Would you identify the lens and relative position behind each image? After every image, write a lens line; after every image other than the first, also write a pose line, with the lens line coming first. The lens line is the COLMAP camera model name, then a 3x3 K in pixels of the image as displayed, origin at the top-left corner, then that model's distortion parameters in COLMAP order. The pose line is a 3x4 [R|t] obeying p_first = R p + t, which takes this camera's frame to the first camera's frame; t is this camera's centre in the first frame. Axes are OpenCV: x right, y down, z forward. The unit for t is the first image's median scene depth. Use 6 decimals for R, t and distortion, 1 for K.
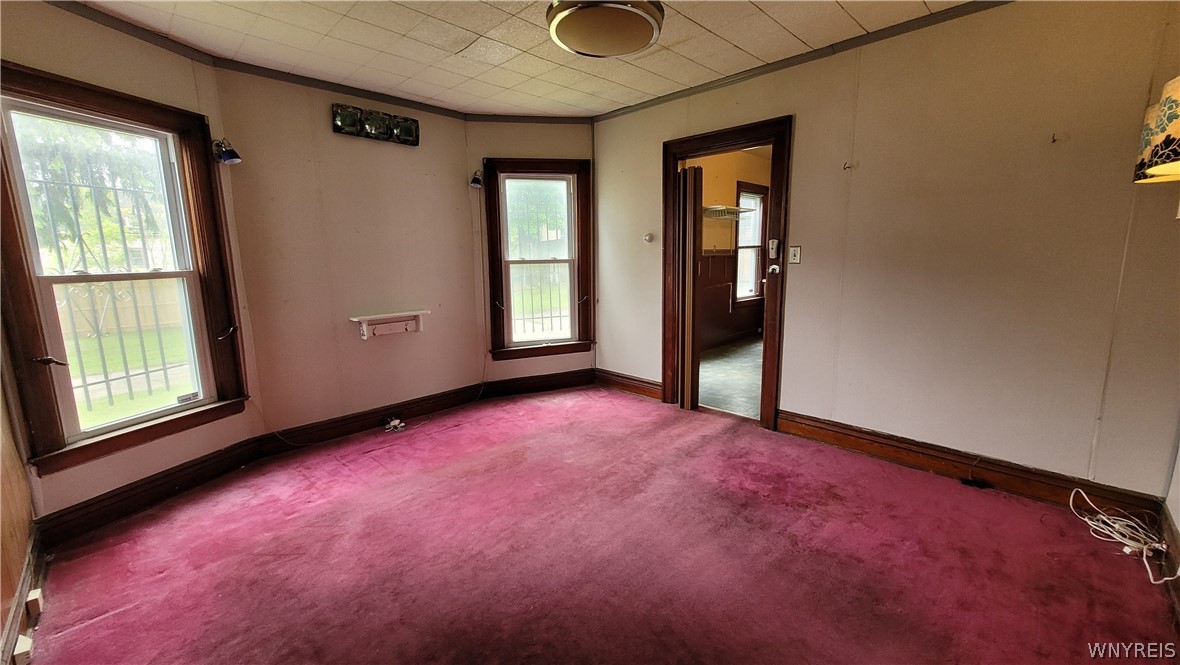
lens RADIAL K [[465.2, 0, 601.8], [0, 465.2, 326.6], [0, 0, 1]] dist [0.011249, -0.000750]
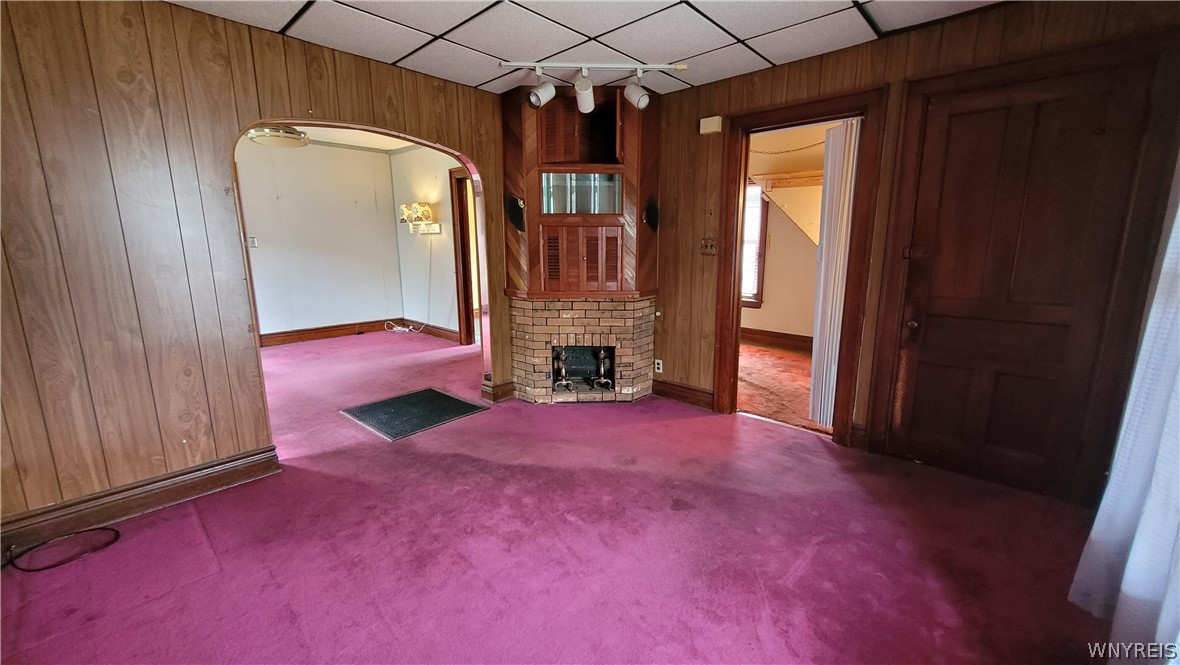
lens RADIAL K [[465.2, 0, 601.8], [0, 465.2, 326.6], [0, 0, 1]] dist [0.011249, -0.000750]
pose [[-0.038858, -0.162150, 0.986001, -1.134097], [0.163488, 0.972418, 0.166359, 0.060448], [-0.985780, 0.167664, -0.011277, -0.172935]]
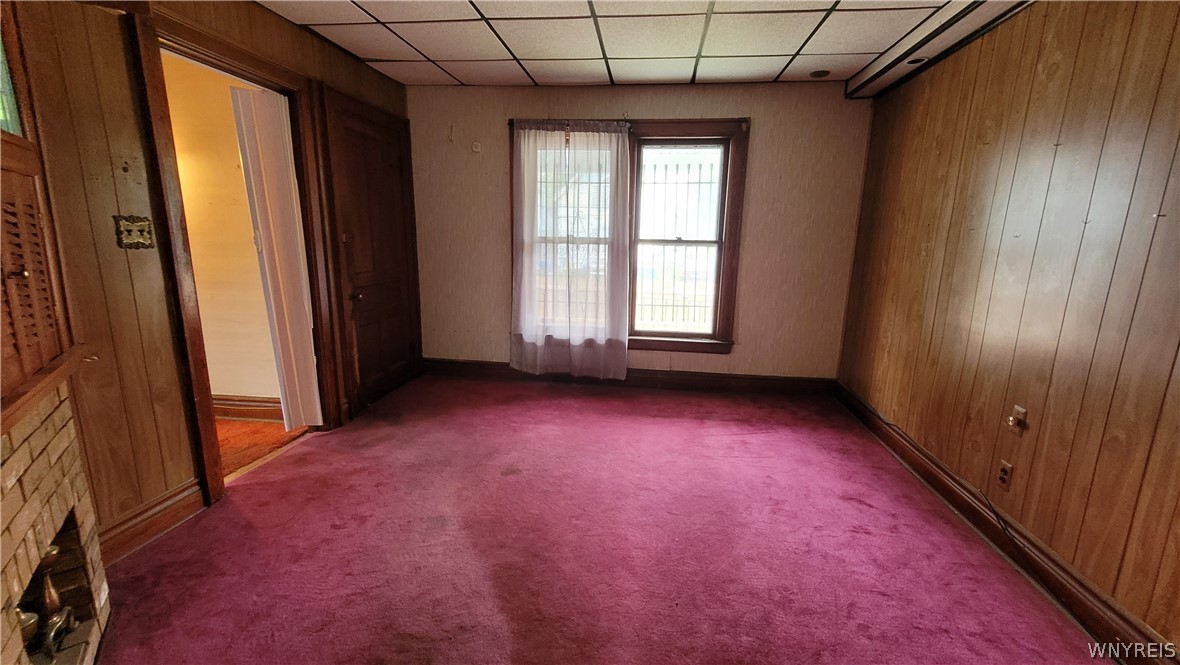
lens RADIAL K [[465.2, 0, 601.8], [0, 465.2, 326.6], [0, 0, 1]] dist [0.011249, -0.000750]
pose [[-0.789636, 0.116262, -0.602460, -0.330133], [-0.109952, 0.939178, 0.325354, -0.020913], [0.603643, 0.323153, -0.728825, 0.243771]]
